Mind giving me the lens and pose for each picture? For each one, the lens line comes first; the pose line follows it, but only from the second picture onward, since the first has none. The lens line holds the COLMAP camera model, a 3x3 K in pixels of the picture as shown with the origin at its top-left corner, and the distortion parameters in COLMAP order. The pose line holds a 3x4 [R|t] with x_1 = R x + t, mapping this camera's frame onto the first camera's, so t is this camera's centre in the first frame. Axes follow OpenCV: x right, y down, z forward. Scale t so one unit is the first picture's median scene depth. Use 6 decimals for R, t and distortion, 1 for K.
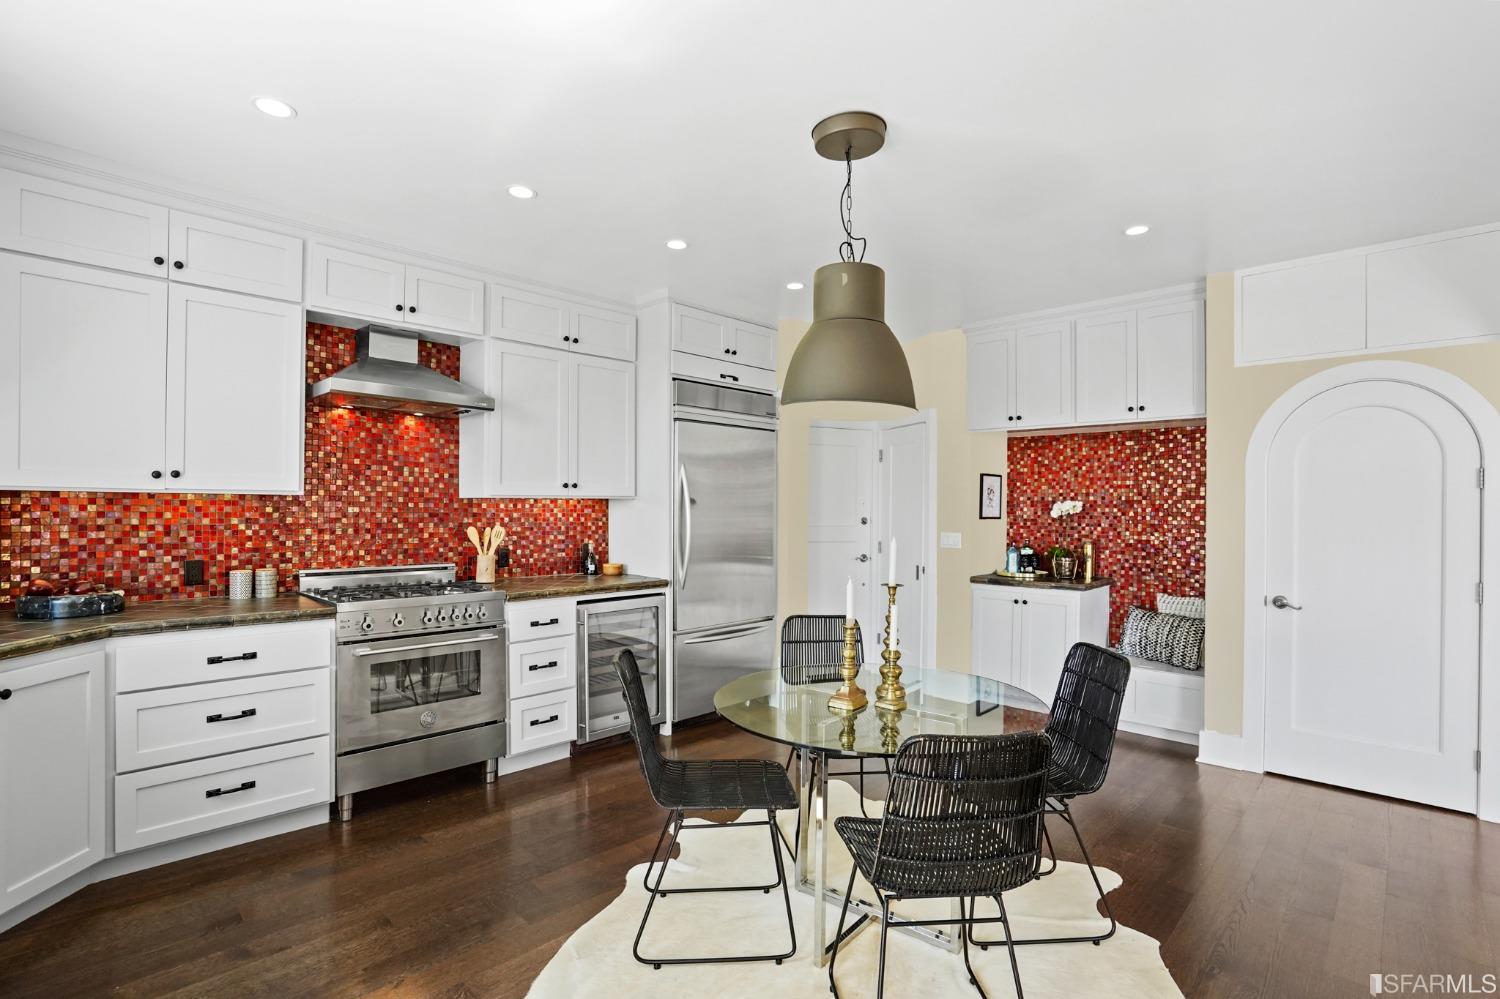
lens RADIAL K [[711.4, 0, 738.9], [0, 711.4, 505.7], [0, 0, 1]] dist [-0.050381, 0.020995]
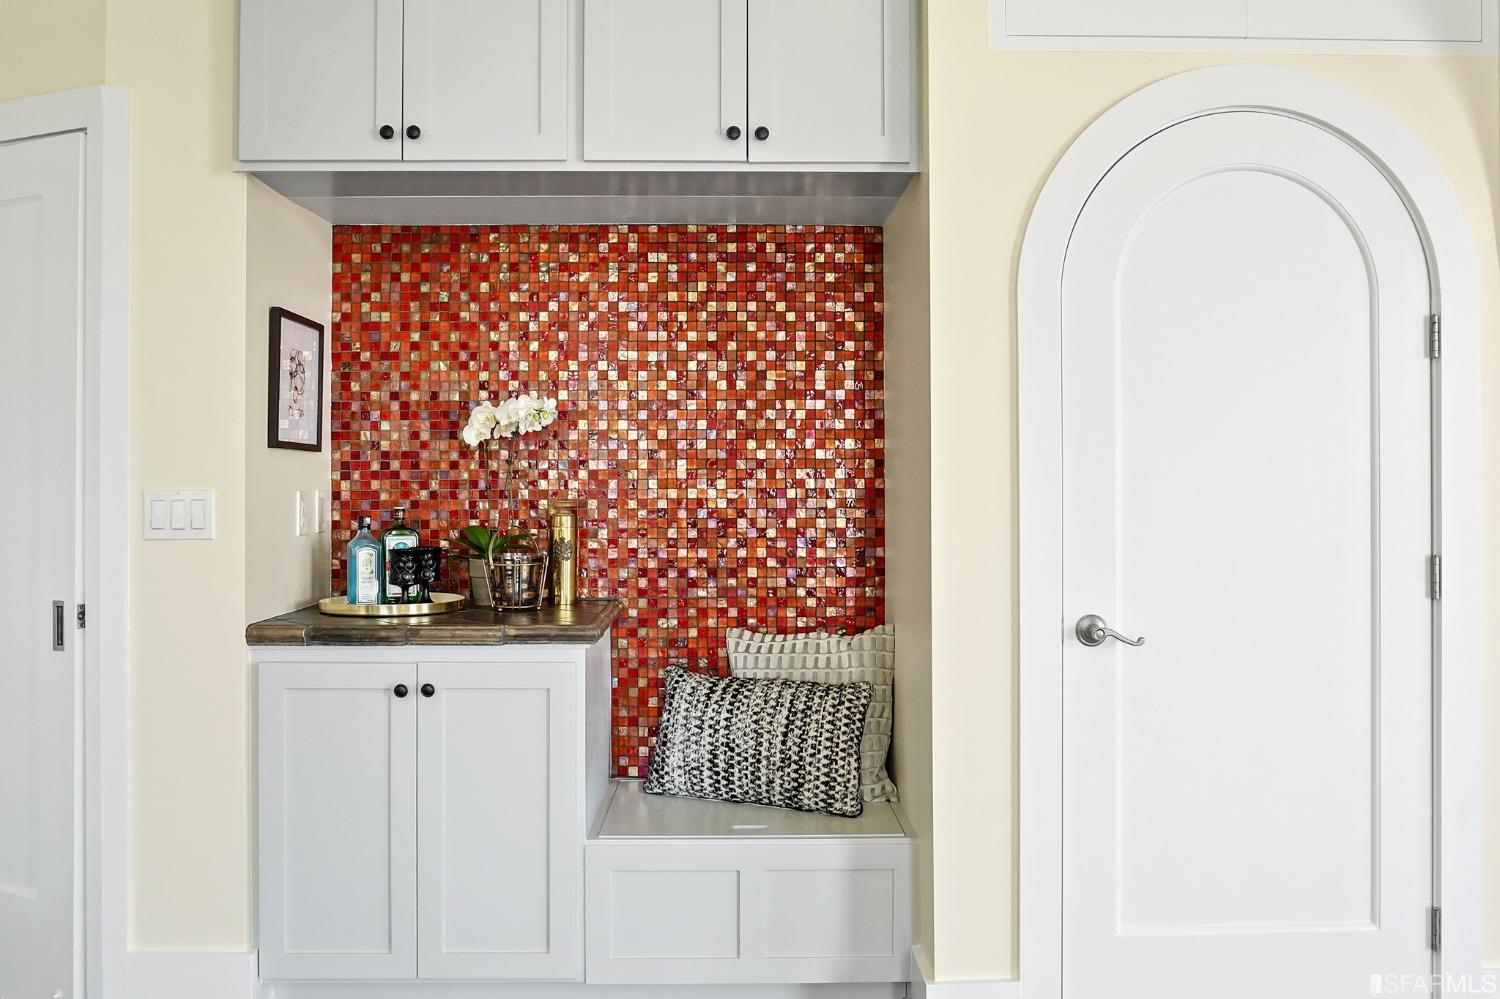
lens RADIAL K [[1188.6, 0, 737.2], [0, 1188.6, 484.8], [0, 0, 1]] dist [-0.038694, 0.008216]
pose [[0.685993, -0.004556, 0.727593, 0.099256], [0.002099, 0.999989, 0.004282, 0.037427], [-0.727605, -0.001410, 0.685995, 0.510773]]
